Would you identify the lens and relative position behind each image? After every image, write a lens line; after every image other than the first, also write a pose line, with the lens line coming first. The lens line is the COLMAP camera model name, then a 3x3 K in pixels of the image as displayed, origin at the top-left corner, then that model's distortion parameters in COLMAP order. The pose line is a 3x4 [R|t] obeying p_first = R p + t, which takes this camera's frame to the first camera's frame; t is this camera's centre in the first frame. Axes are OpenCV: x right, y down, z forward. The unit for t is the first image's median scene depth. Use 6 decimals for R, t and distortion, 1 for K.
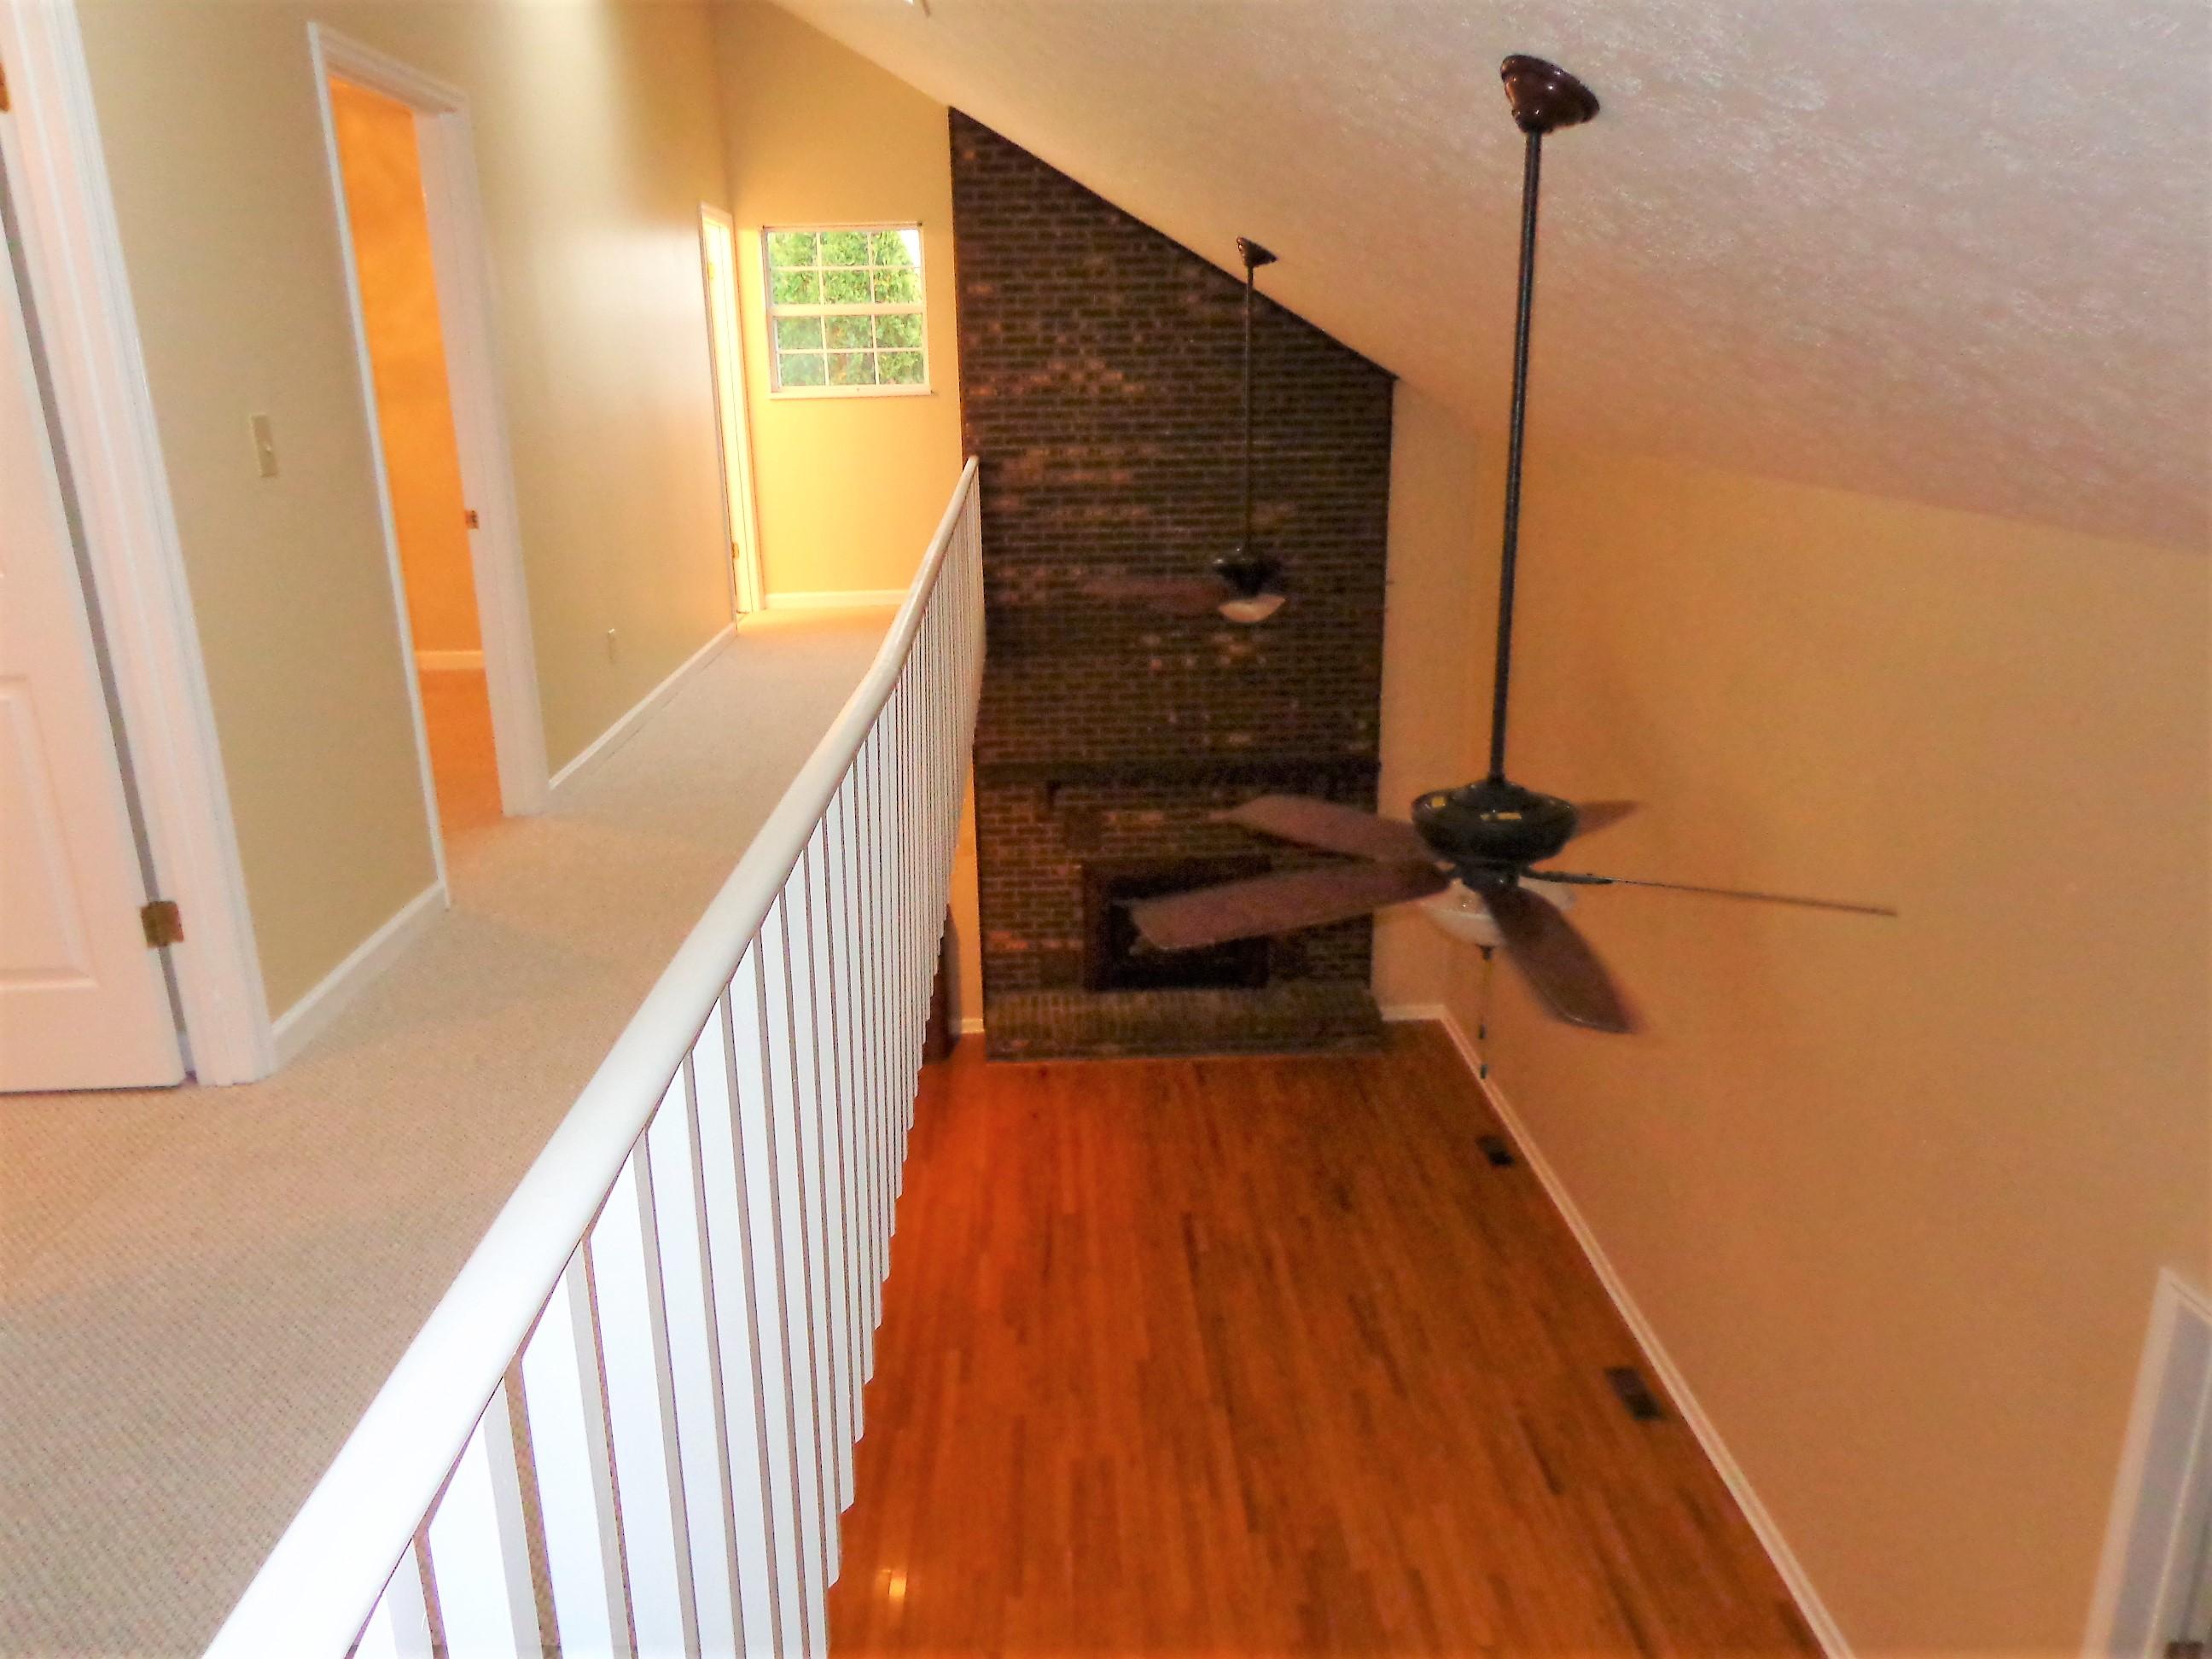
lens RADIAL K [[1553.4, 0, 1108.5], [0, 1553.4, 825.8], [0, 0, 1]] dist [-0.004863, 0.013589]
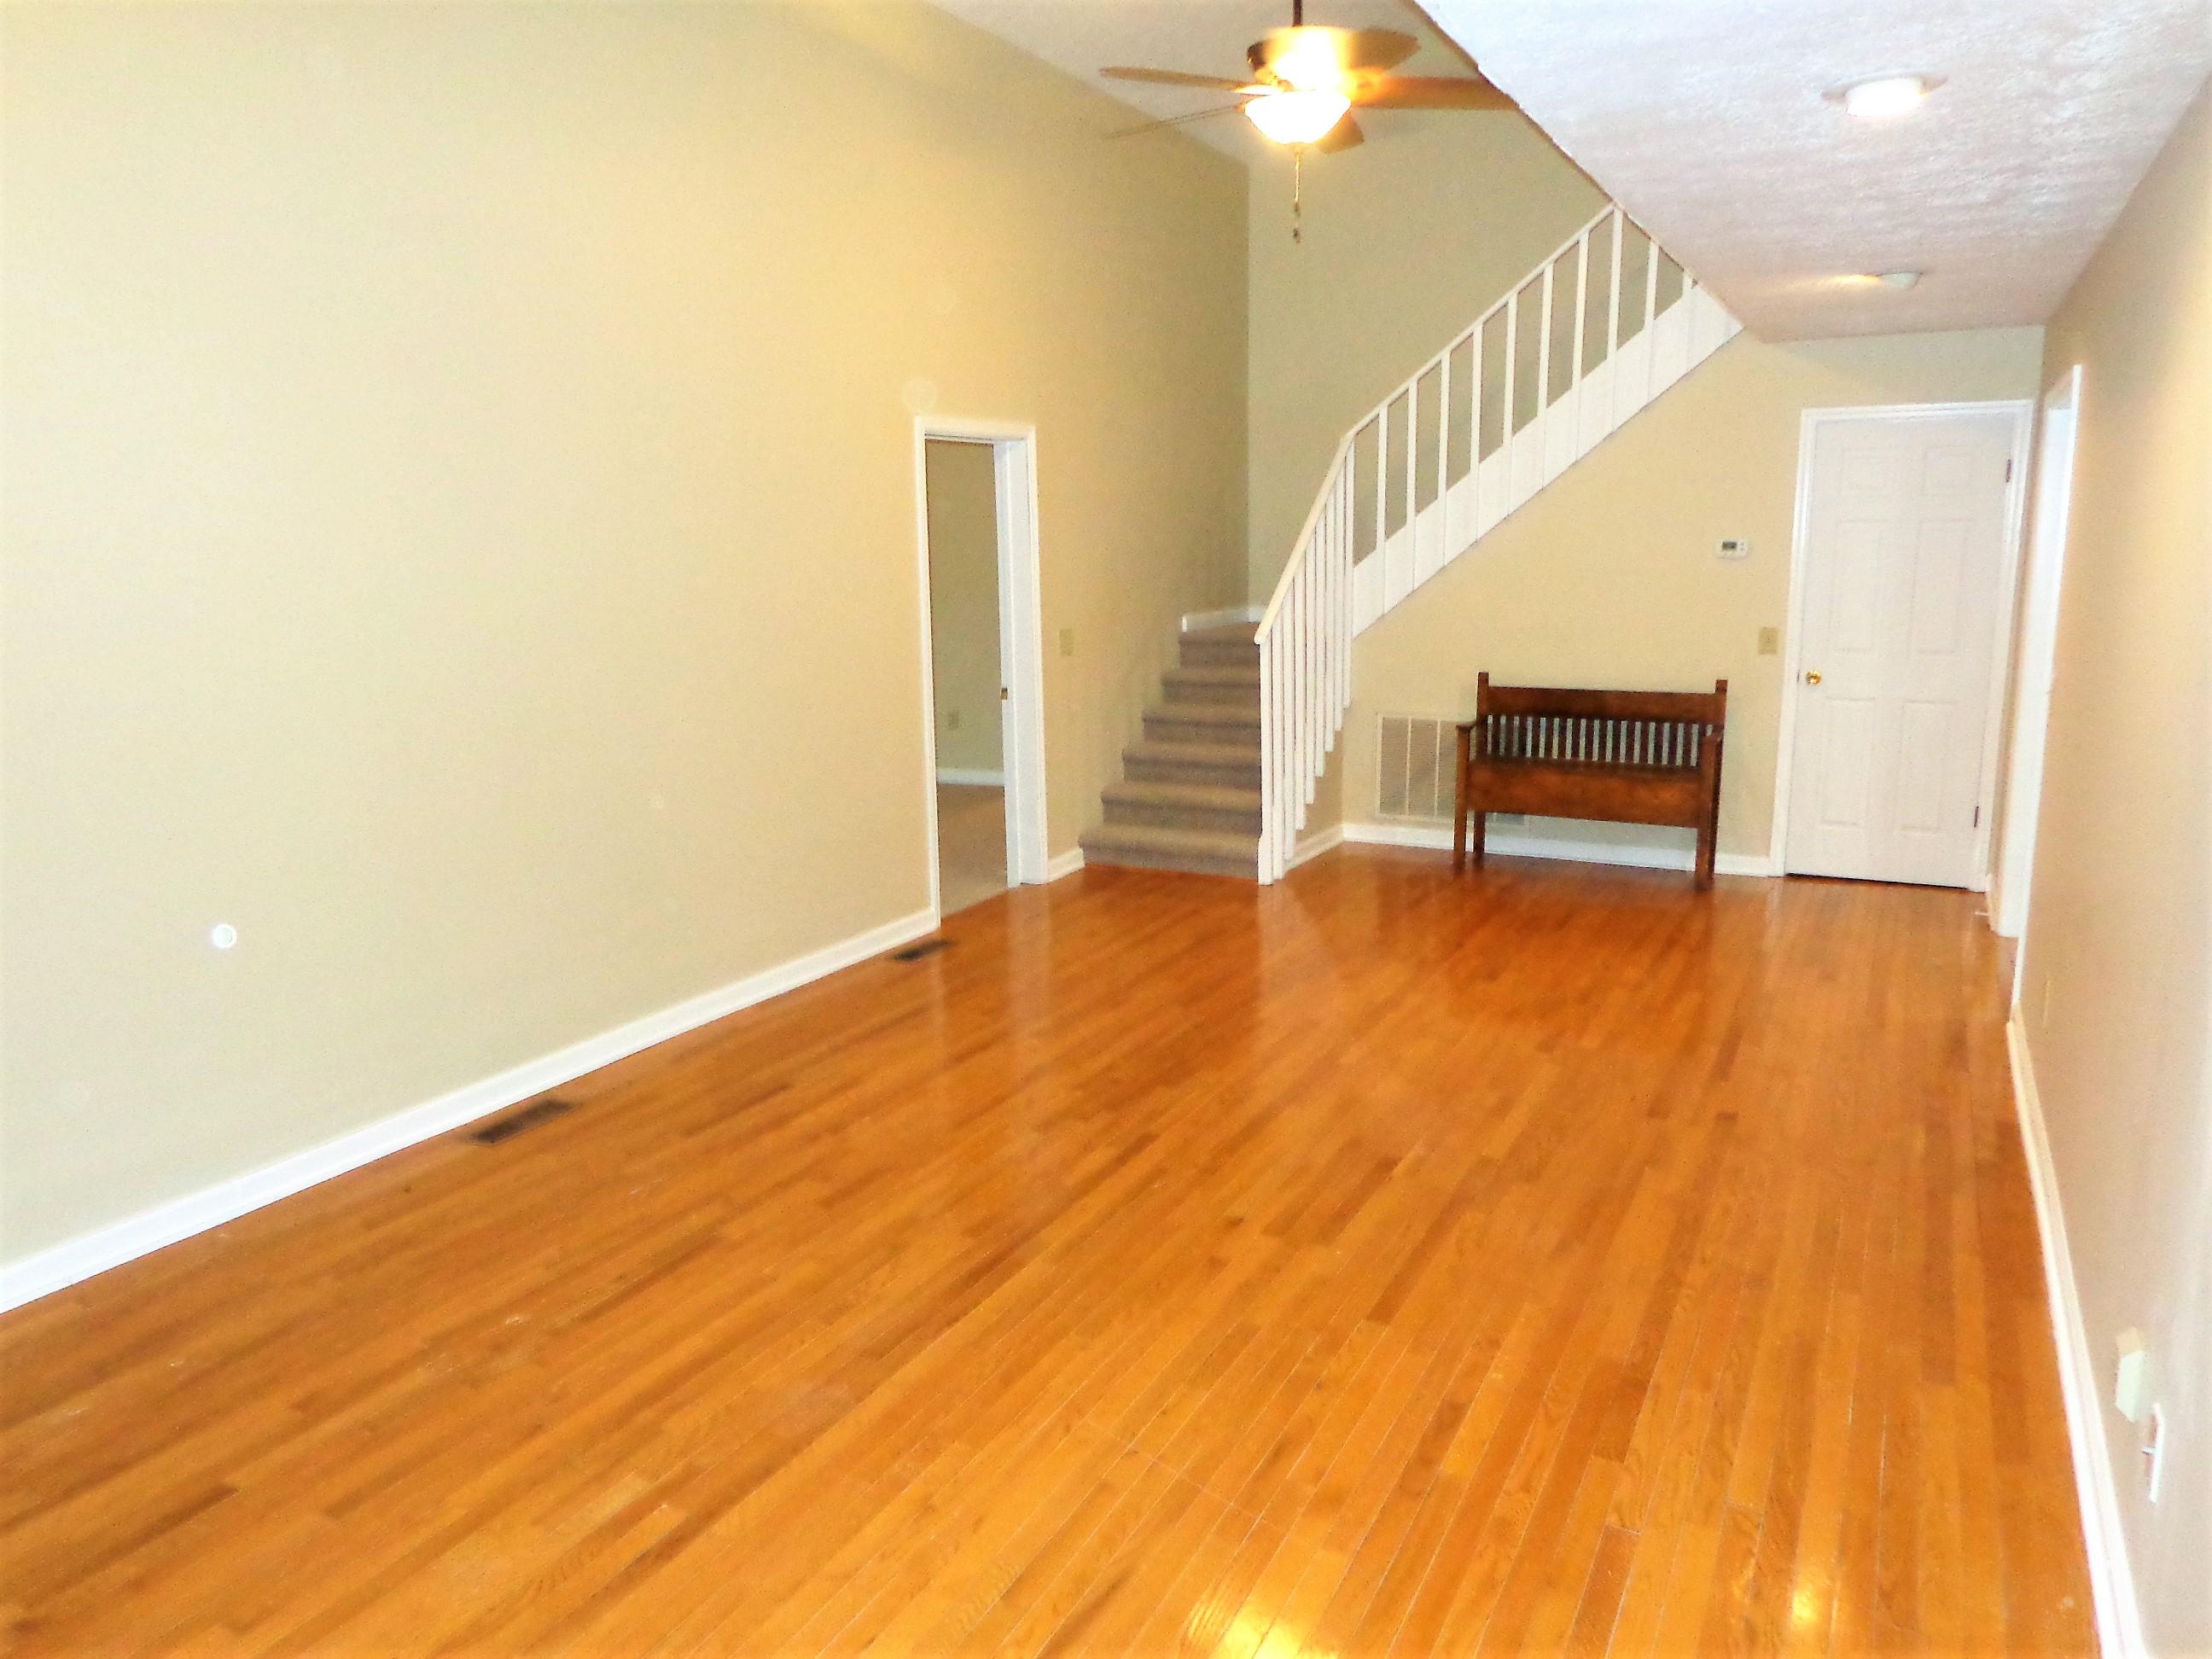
lens RADIAL K [[1553.4, 0, 1108.5], [0, 1553.4, 825.8], [0, 0, 1]] dist [-0.004863, 0.013589]
pose [[-0.865336, -0.074589, 0.495610, -0.149219], [0.160797, 0.895272, 0.415490, 0.002059], [-0.474697, 0.439231, -0.762718, 0.905347]]
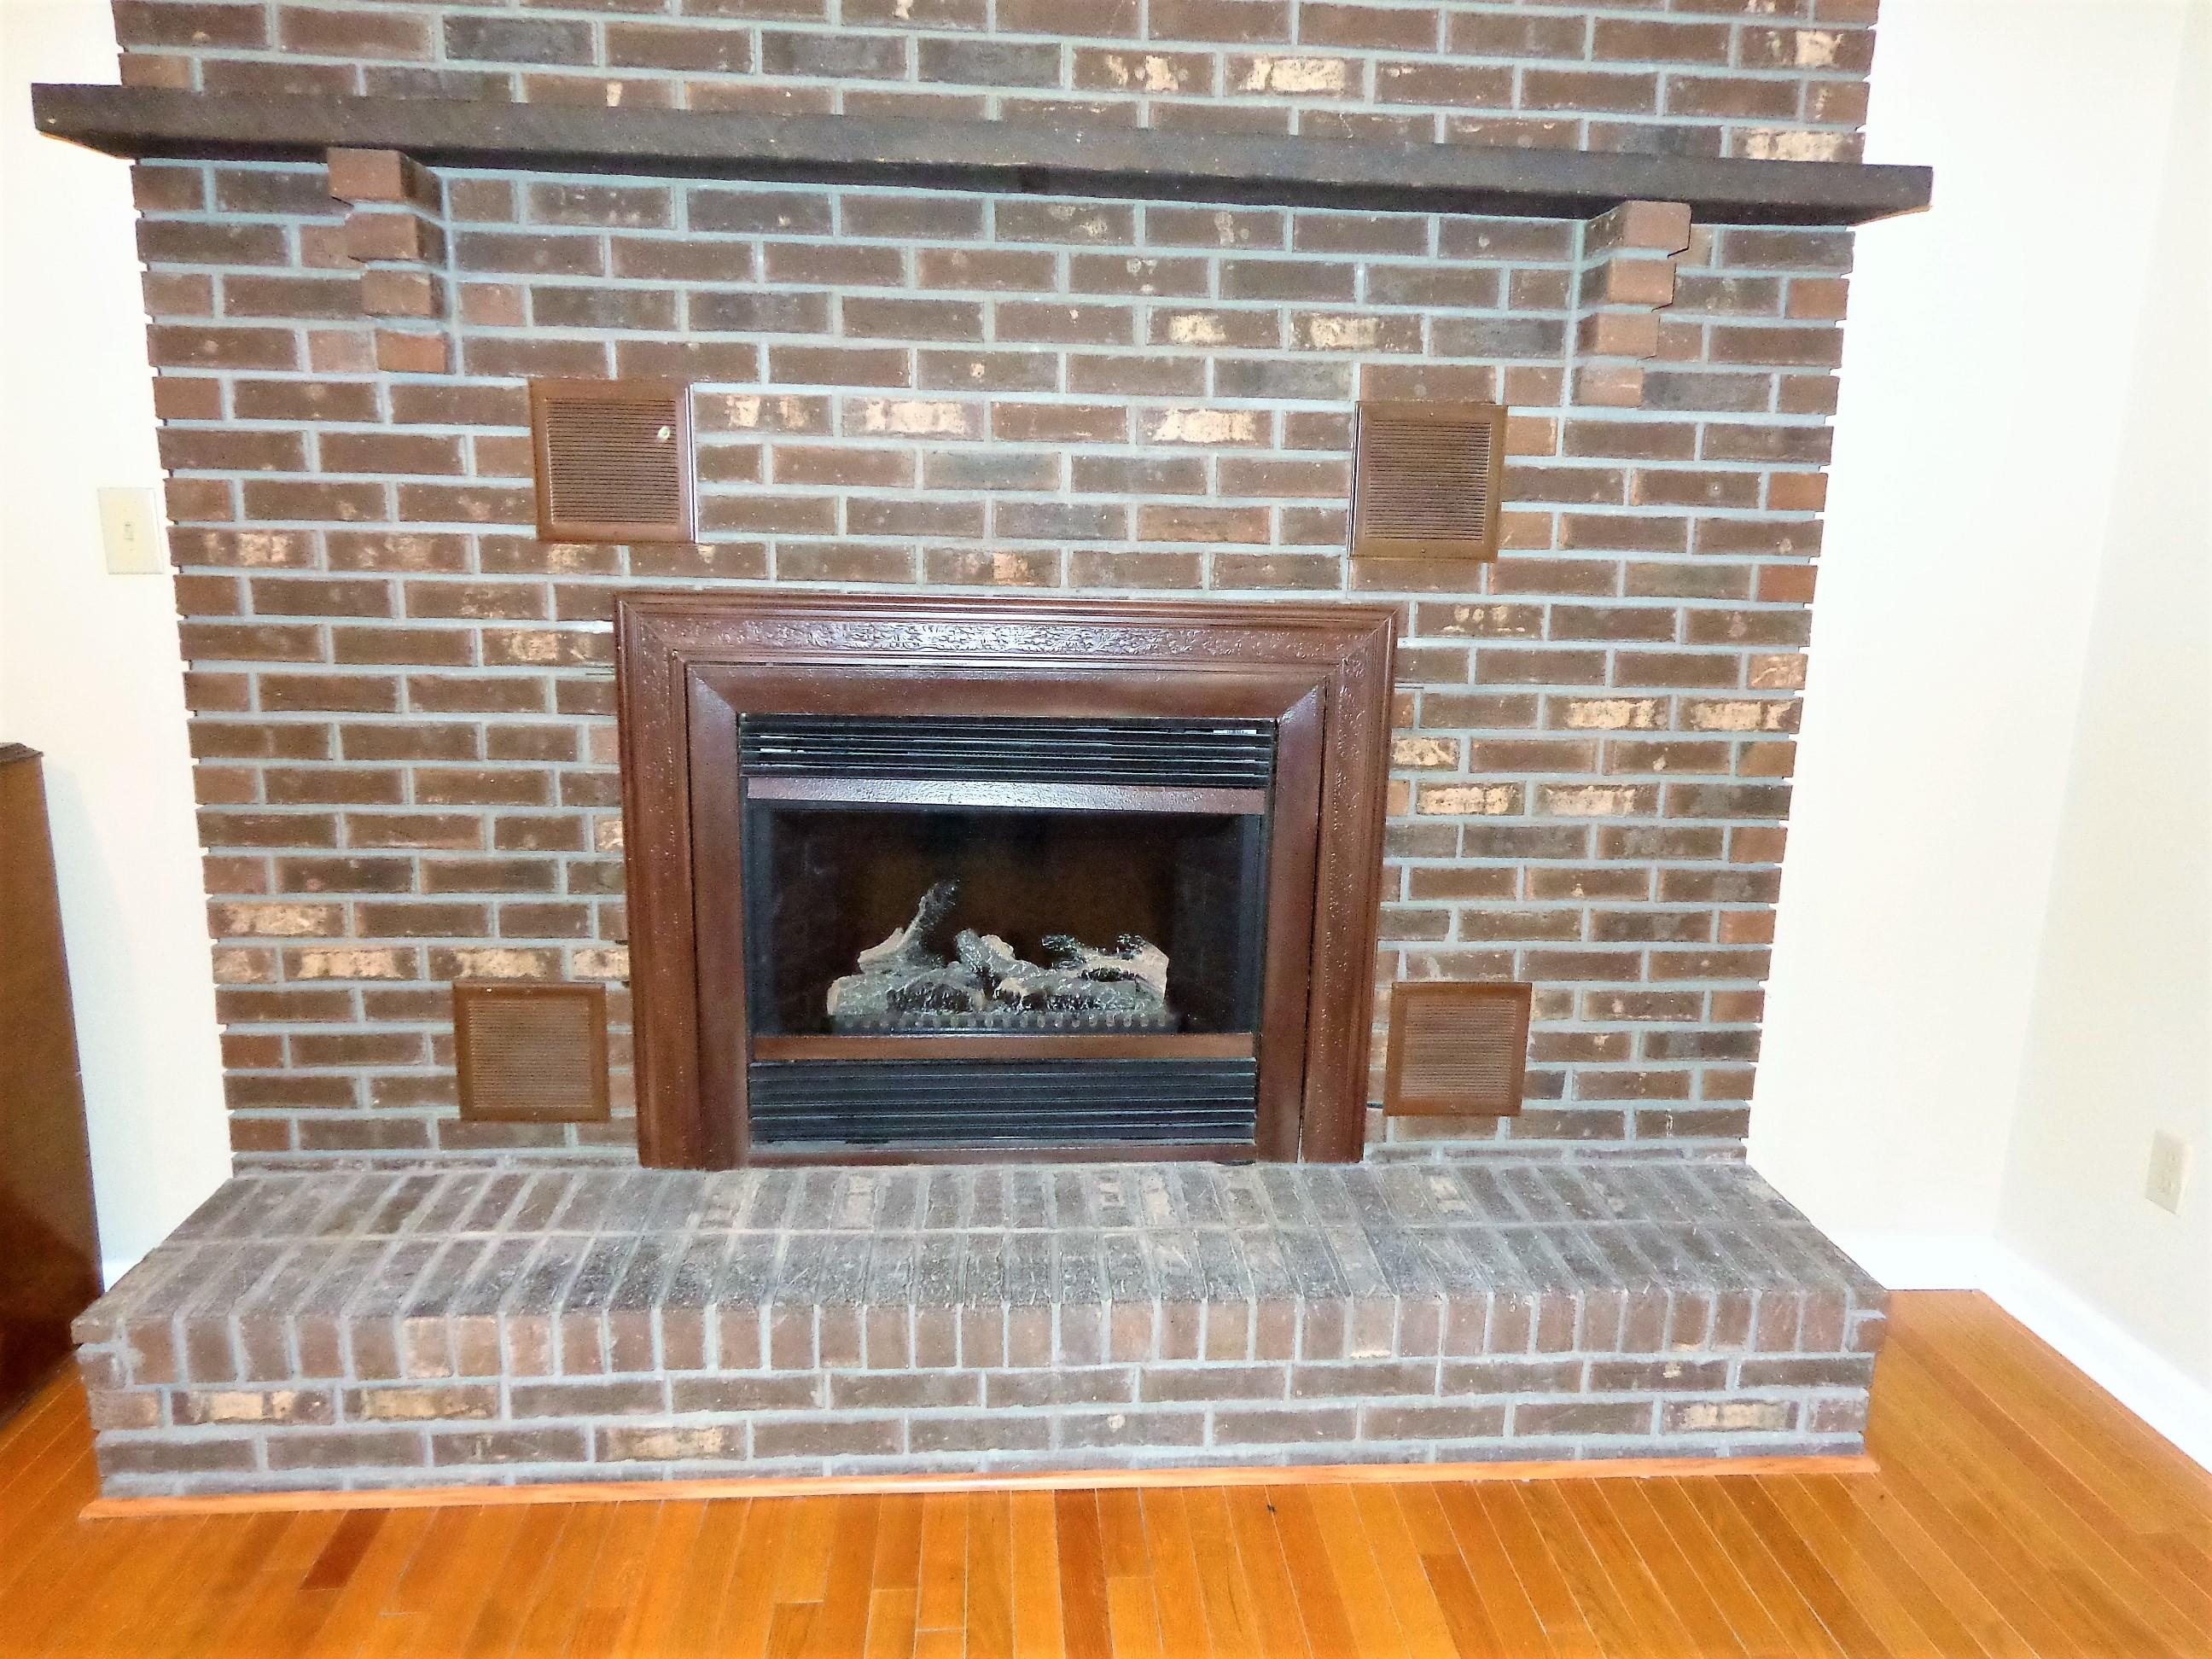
lens RADIAL K [[1553.4, 0, 1108.5], [0, 1553.4, 825.8], [0, 0, 1]] dist [-0.004863, 0.013589]
pose [[0.998983, 0.029698, 0.033912, 0.051510], [-0.026984, 0.996598, -0.077870, 0.073878], [-0.036110, 0.076876, 0.996387, 0.775965]]
